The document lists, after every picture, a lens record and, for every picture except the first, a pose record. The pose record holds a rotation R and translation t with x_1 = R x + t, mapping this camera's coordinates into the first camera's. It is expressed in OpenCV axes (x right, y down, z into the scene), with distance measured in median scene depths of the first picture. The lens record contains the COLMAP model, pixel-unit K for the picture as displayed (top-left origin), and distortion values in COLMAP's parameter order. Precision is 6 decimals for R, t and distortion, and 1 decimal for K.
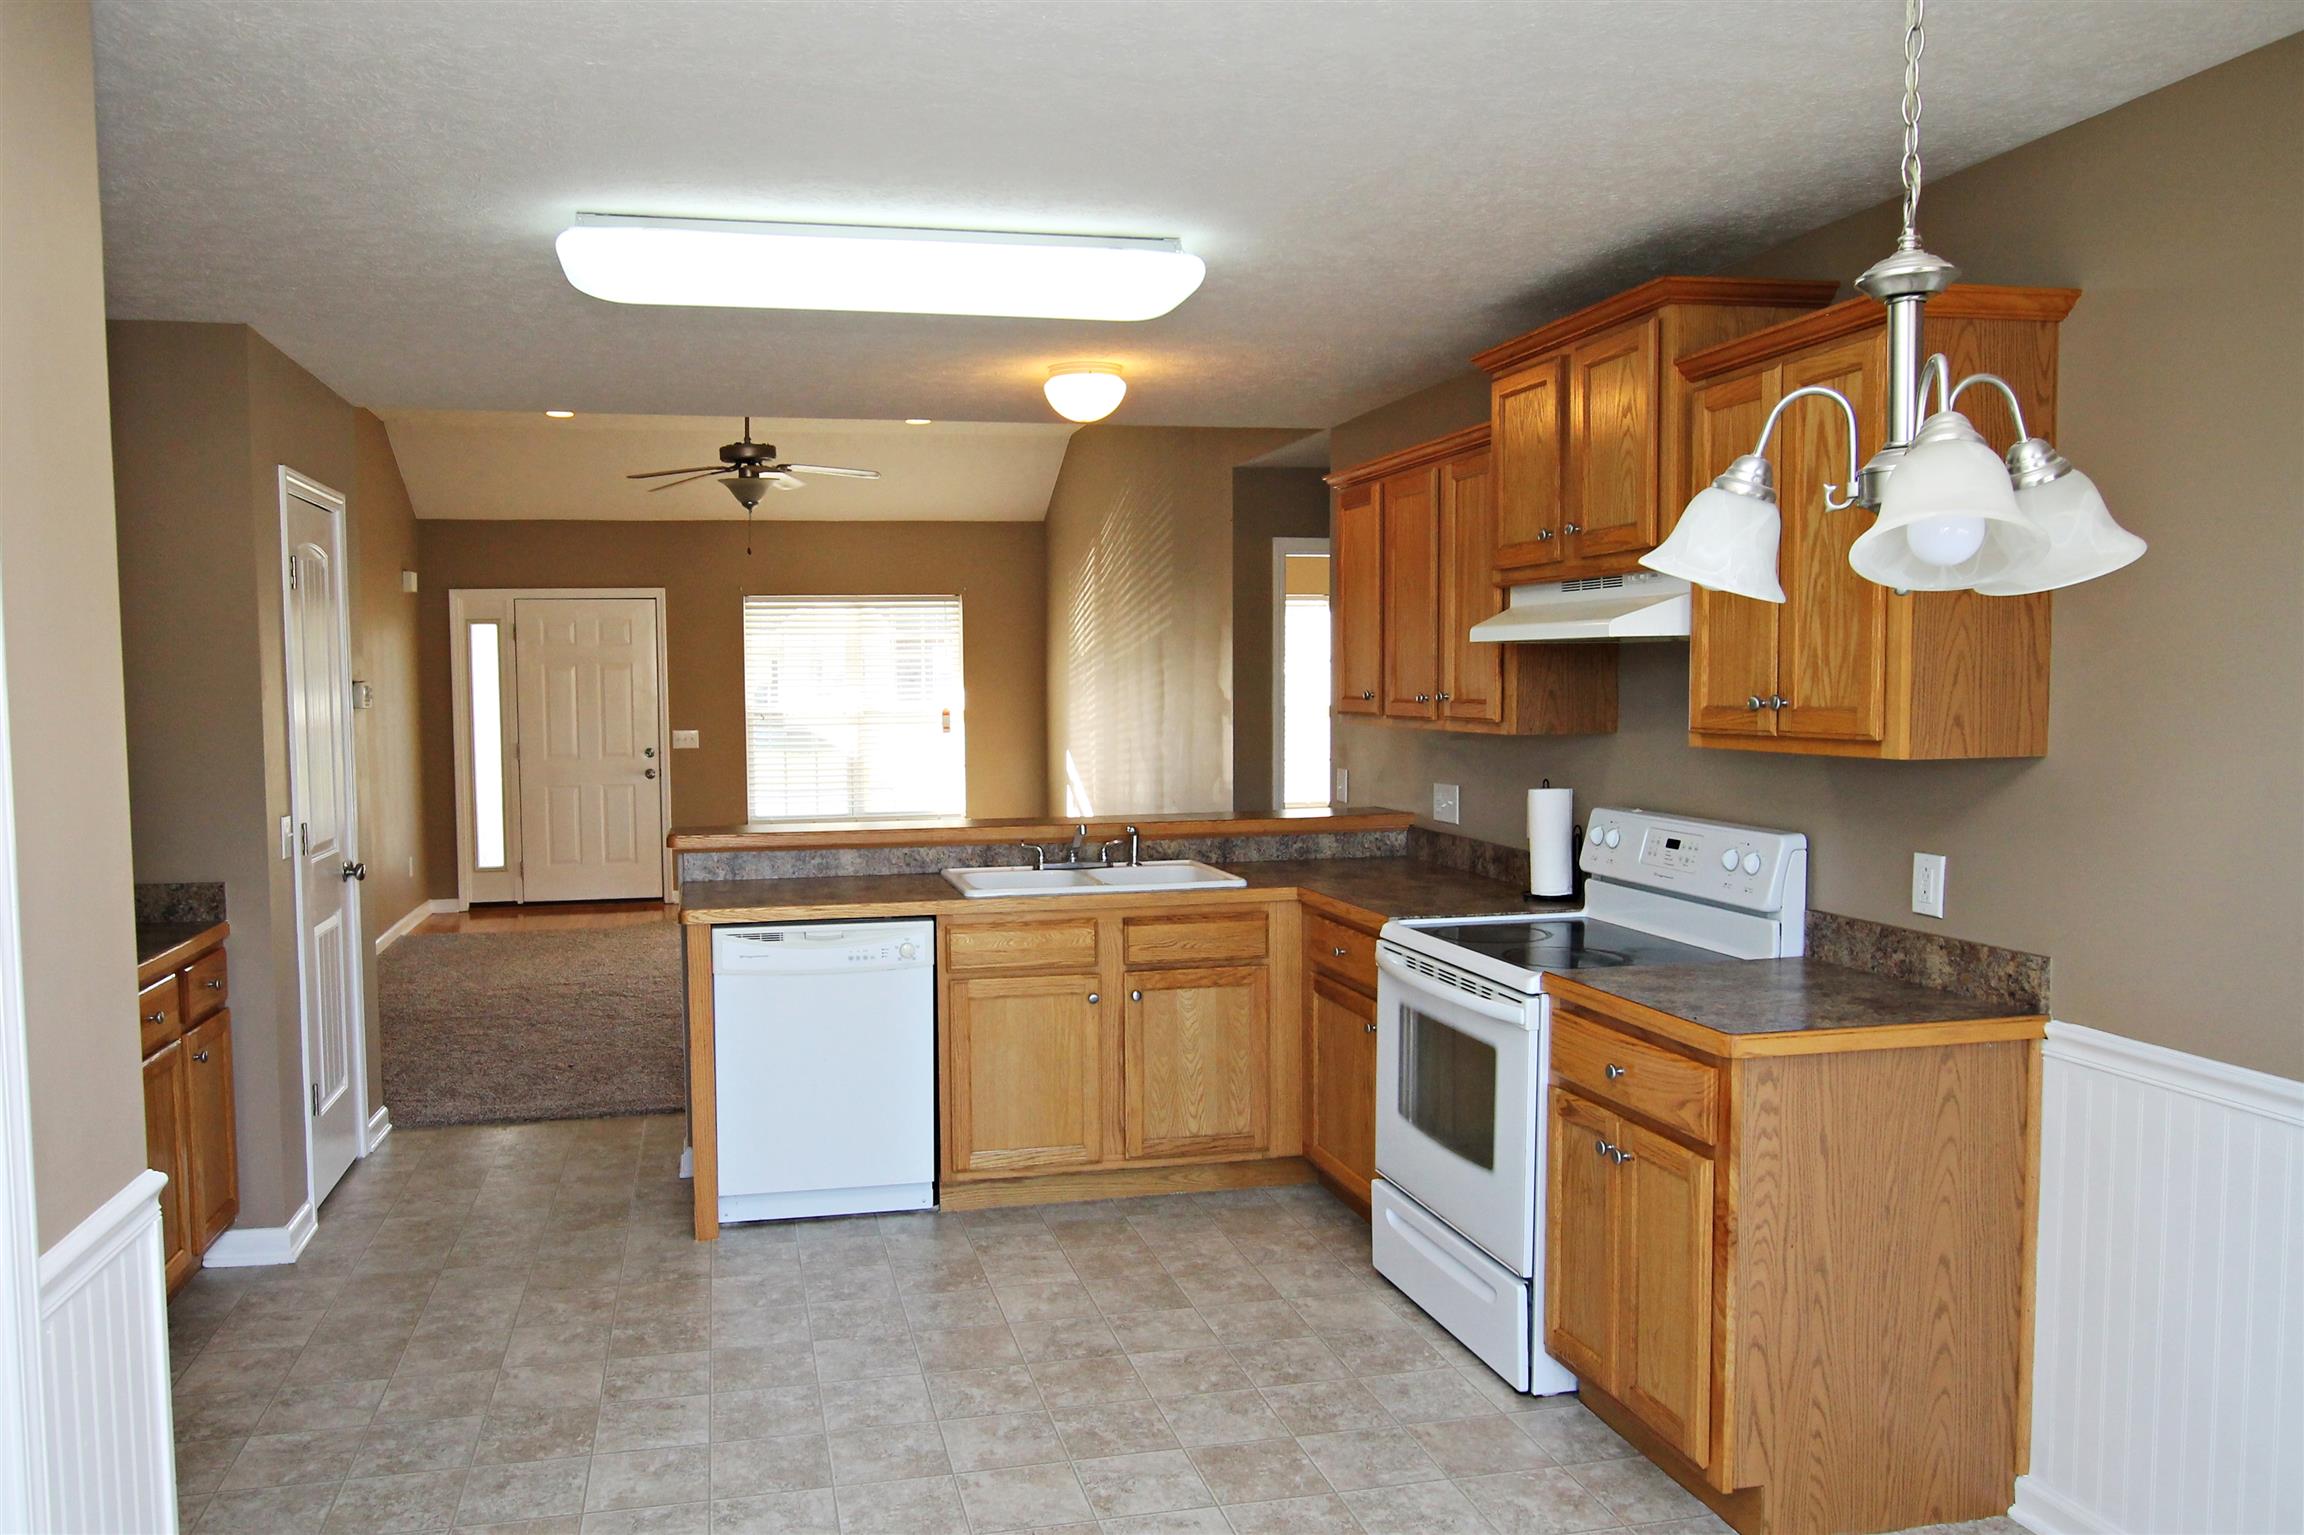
lens RADIAL K [[1931.3, 0, 1098.1], [0, 1931.3, 798.5], [0, 0, 1]] dist [-0.001608, 0.022662]
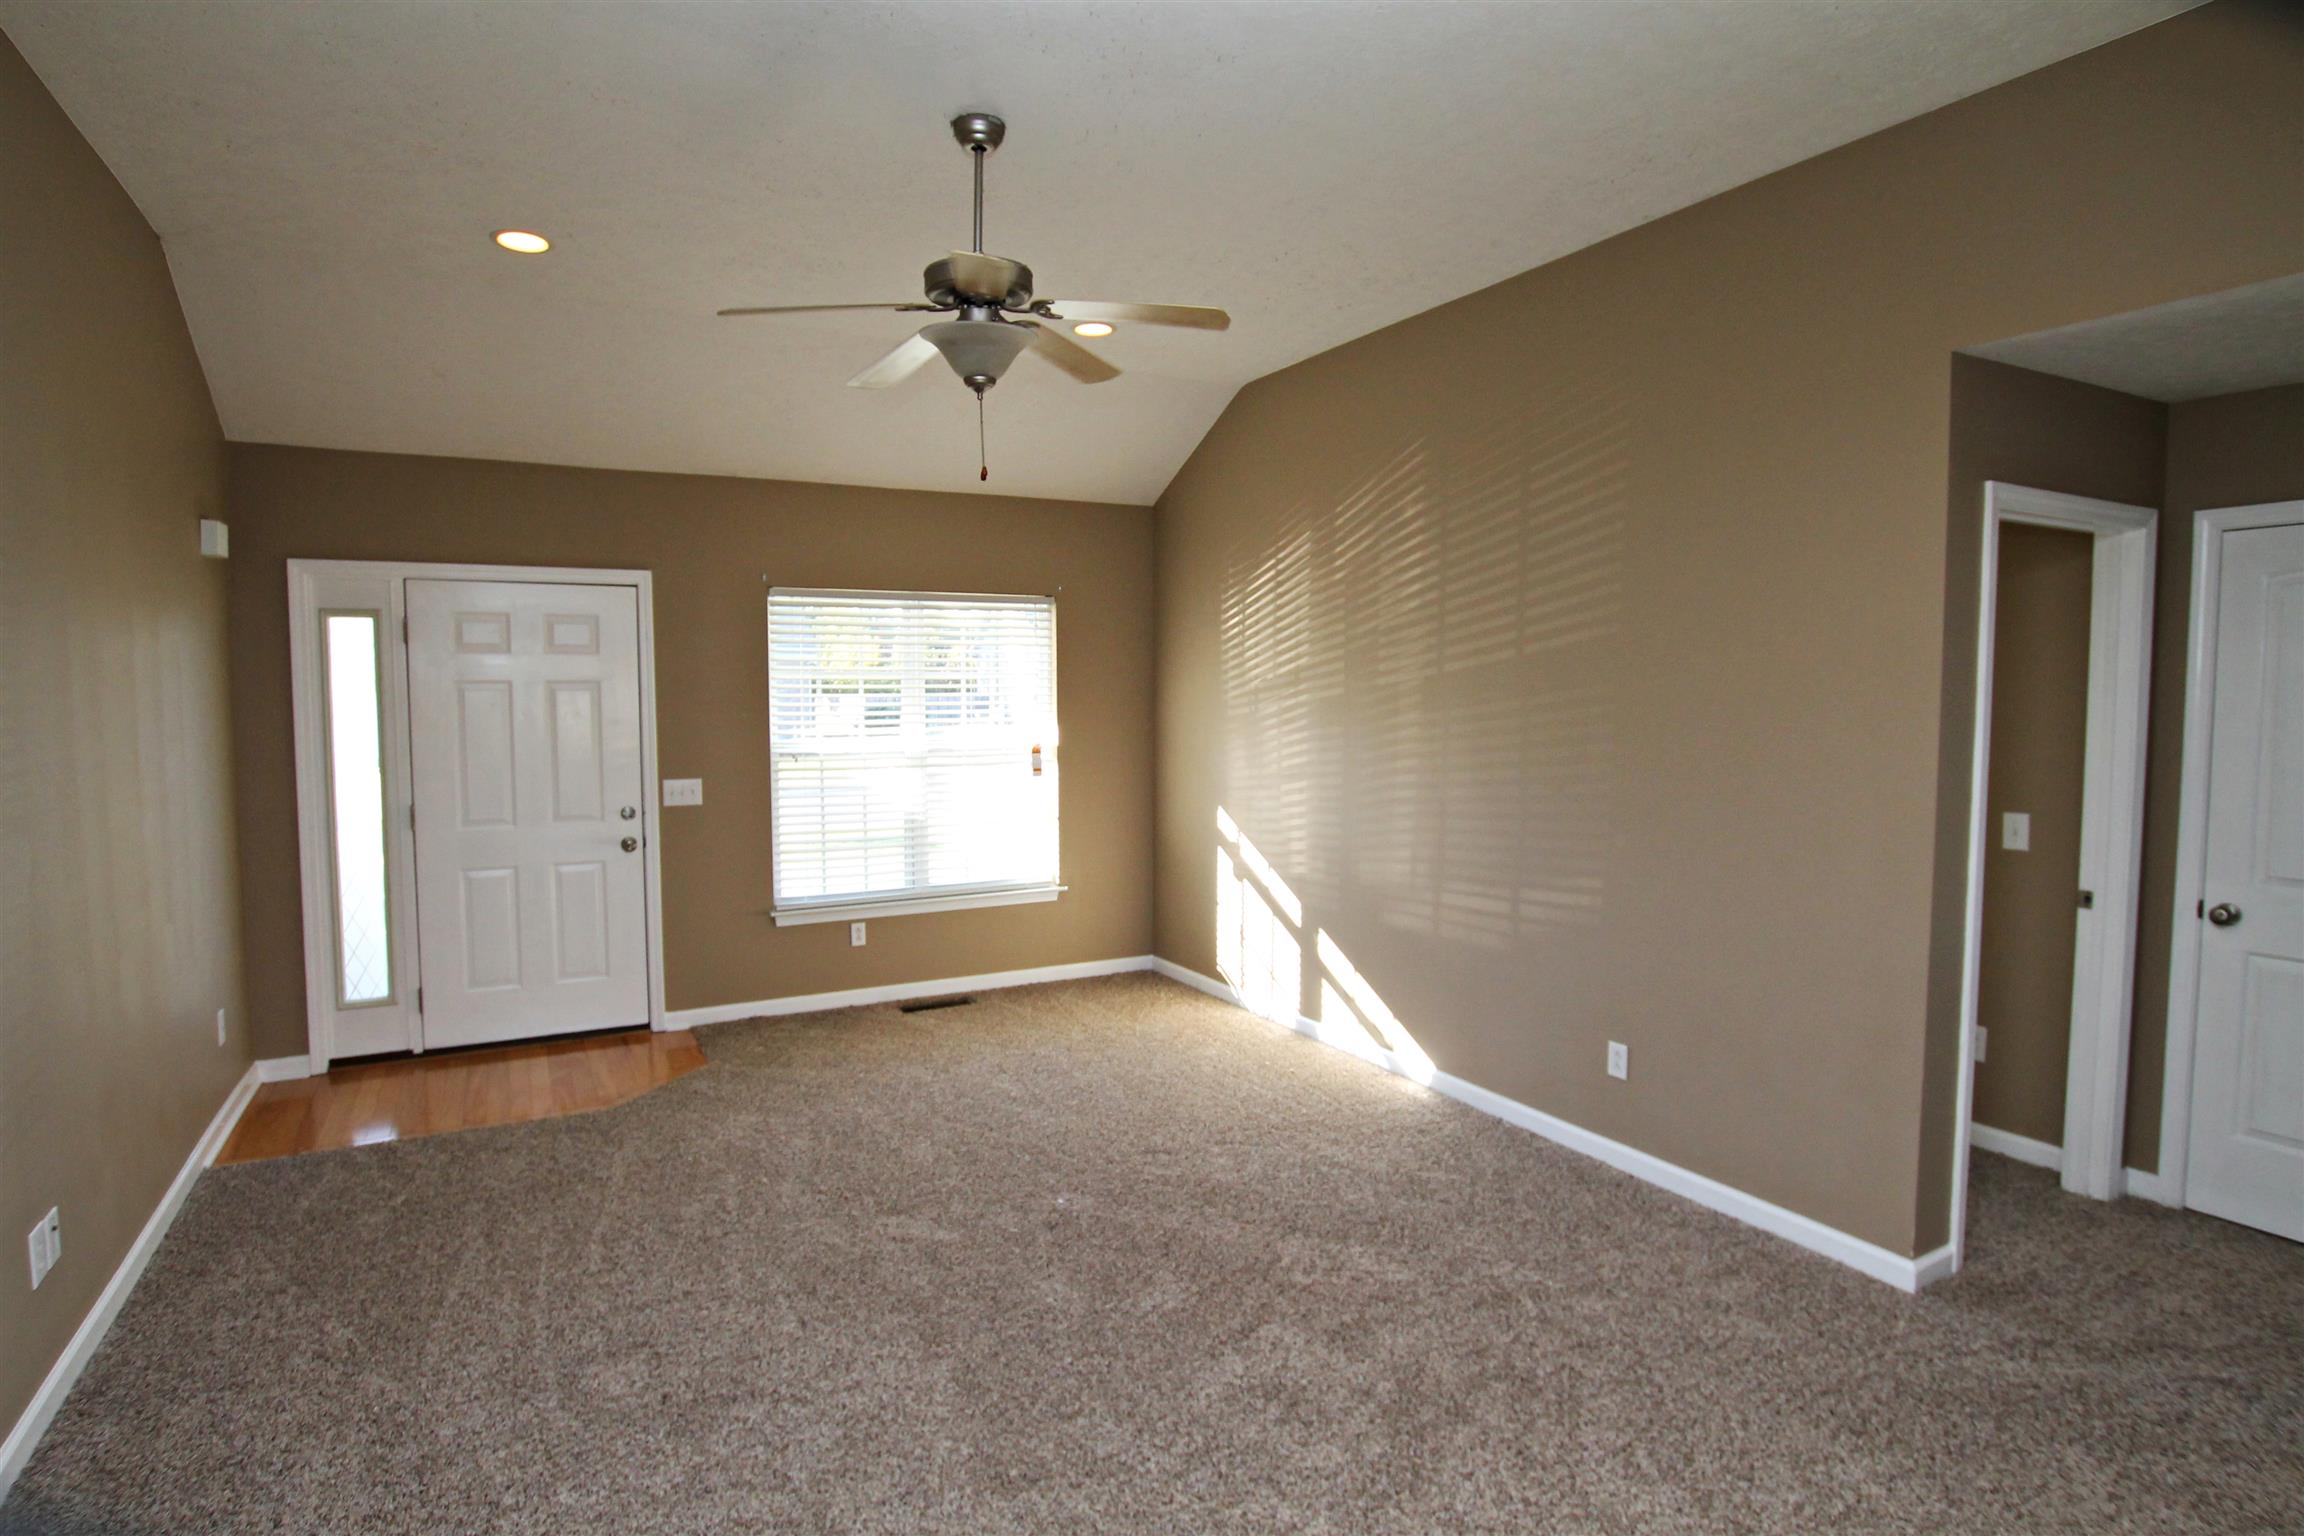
lens RADIAL K [[1214.3, 0, 1145.0], [0, 1214.3, 761.0], [0, 0, 1]] dist [-0.021451, -0.000466]
pose [[0.954708, -0.006861, 0.297464, -0.186535], [0.006621, 0.999976, 0.001816, -0.042040], [-0.297470, 0.000235, 0.954731, 0.544679]]
